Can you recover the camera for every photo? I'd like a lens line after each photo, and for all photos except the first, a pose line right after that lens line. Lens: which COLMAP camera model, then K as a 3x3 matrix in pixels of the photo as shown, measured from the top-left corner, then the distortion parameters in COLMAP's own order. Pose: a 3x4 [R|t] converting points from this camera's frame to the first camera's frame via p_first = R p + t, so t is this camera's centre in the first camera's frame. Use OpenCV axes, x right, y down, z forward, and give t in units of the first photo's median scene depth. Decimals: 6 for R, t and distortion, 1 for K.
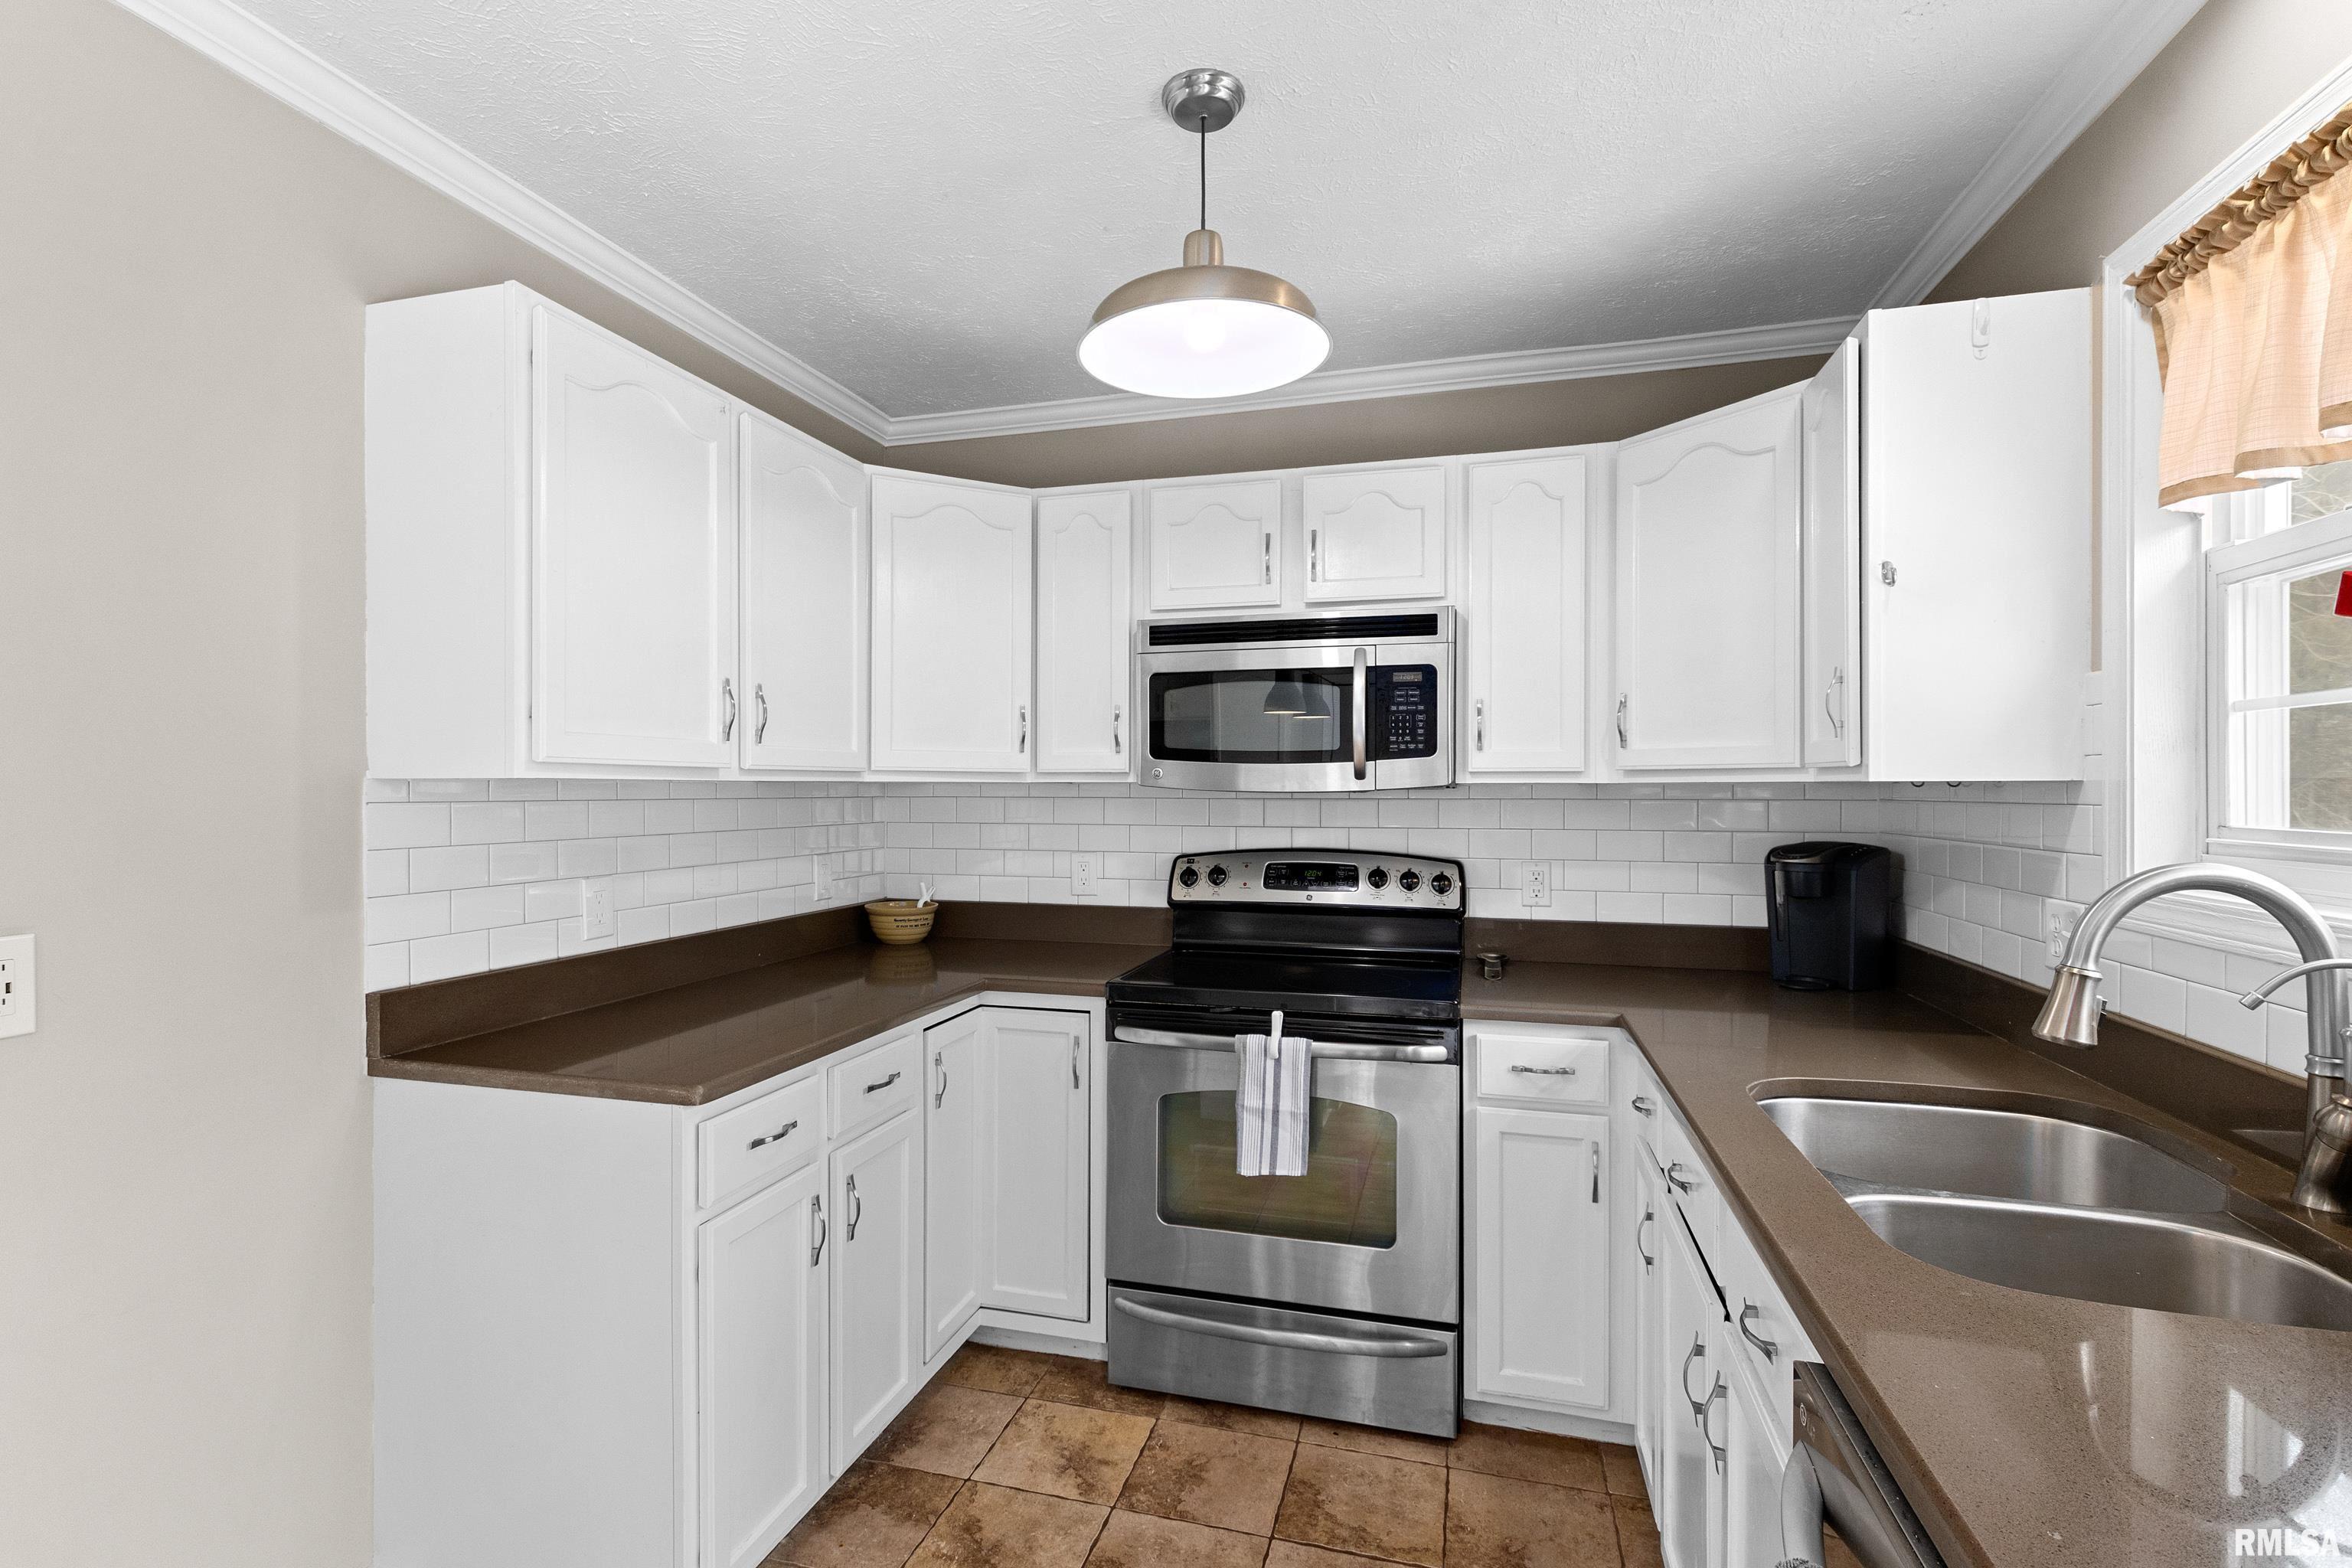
lens RADIAL K [[1090.8, 0, 1162.7], [0, 1090.8, 784.3], [0, 0, 1]] dist [0.001946, -0.000879]
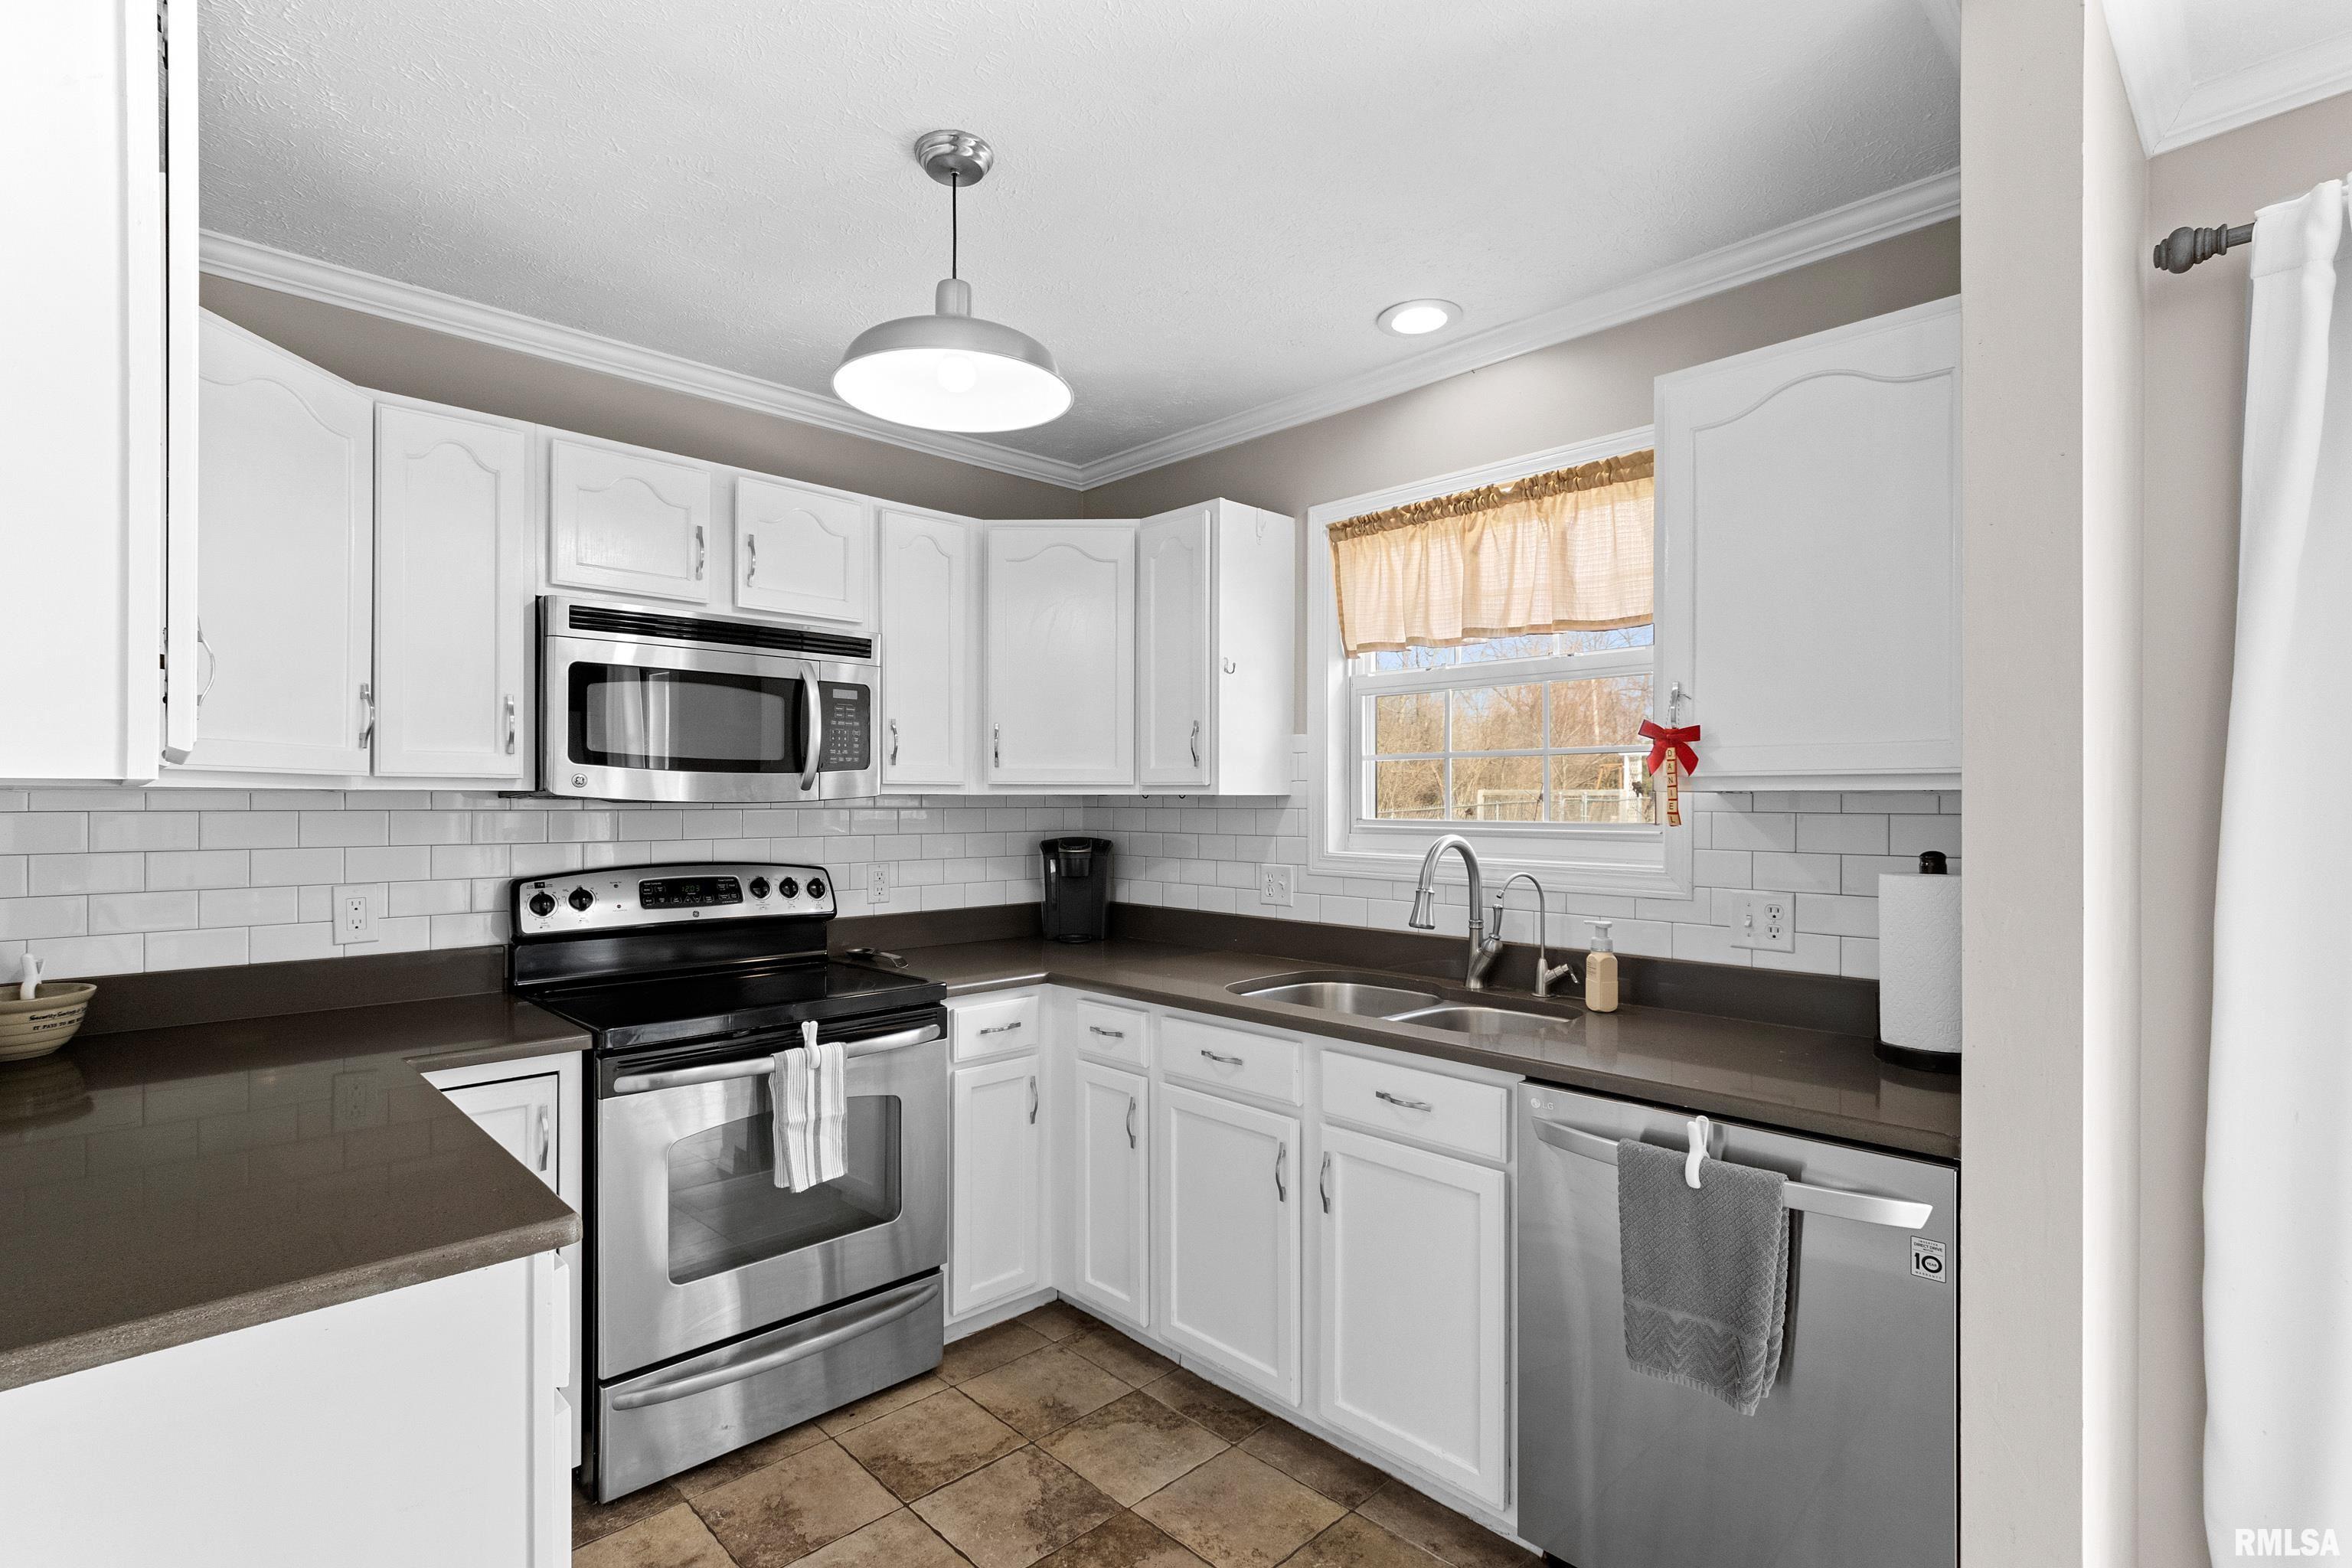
lens RADIAL K [[1090.8, 0, 1162.7], [0, 1090.8, 784.3], [0, 0, 1]] dist [0.001946, -0.000879]
pose [[0.509913, 0.009804, 0.860170, -0.583120], [-0.006447, 0.999951, -0.007575, -0.004851], [-0.860202, -0.001683, 0.509951, 0.204372]]
